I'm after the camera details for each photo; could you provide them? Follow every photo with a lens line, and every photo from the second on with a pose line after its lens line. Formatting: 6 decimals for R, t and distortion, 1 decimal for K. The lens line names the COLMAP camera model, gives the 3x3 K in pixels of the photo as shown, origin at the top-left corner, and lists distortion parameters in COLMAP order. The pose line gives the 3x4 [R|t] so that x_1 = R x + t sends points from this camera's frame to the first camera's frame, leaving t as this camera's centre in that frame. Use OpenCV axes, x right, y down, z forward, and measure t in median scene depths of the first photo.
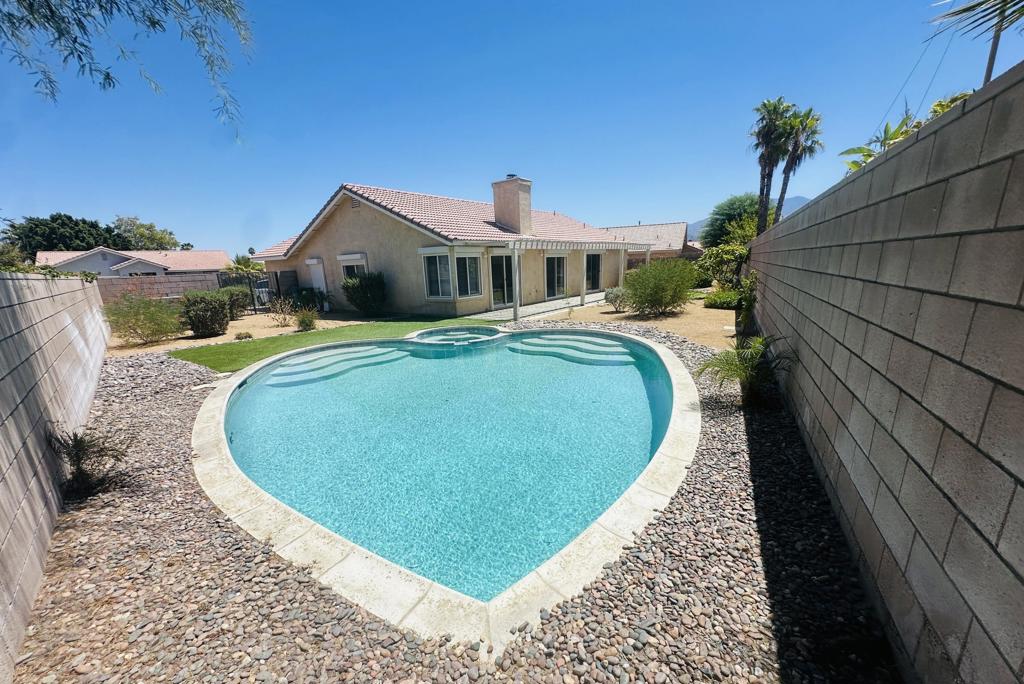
lens RADIAL K [[414.0, 0, 521.4], [0, 414.0, 385.2], [0, 0, 1]] dist [-0.002436, 0.000432]
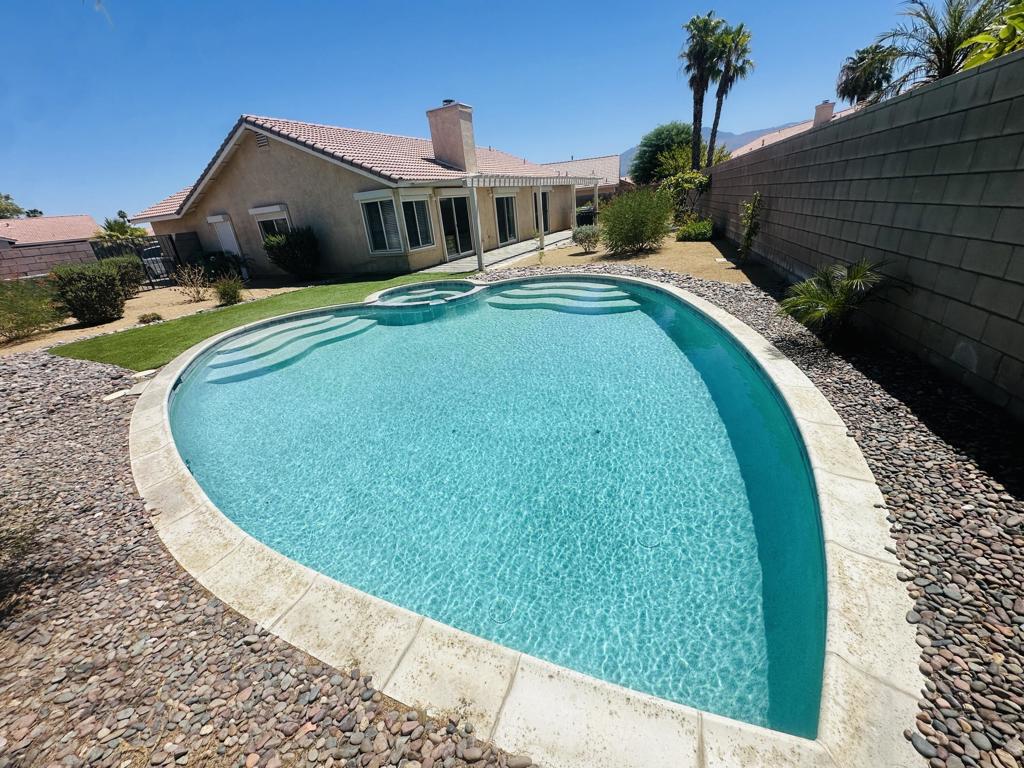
lens RADIAL K [[410.8, 0, 512.9], [0, 410.8, 381.1], [0, 0, 1]] dist [-0.005406, 0.001690]
pose [[0.983401, -0.117371, 0.138374, -0.107541], [0.101642, 0.988066, 0.115738, -0.019595], [-0.150307, -0.099752, 0.983594, 0.108350]]
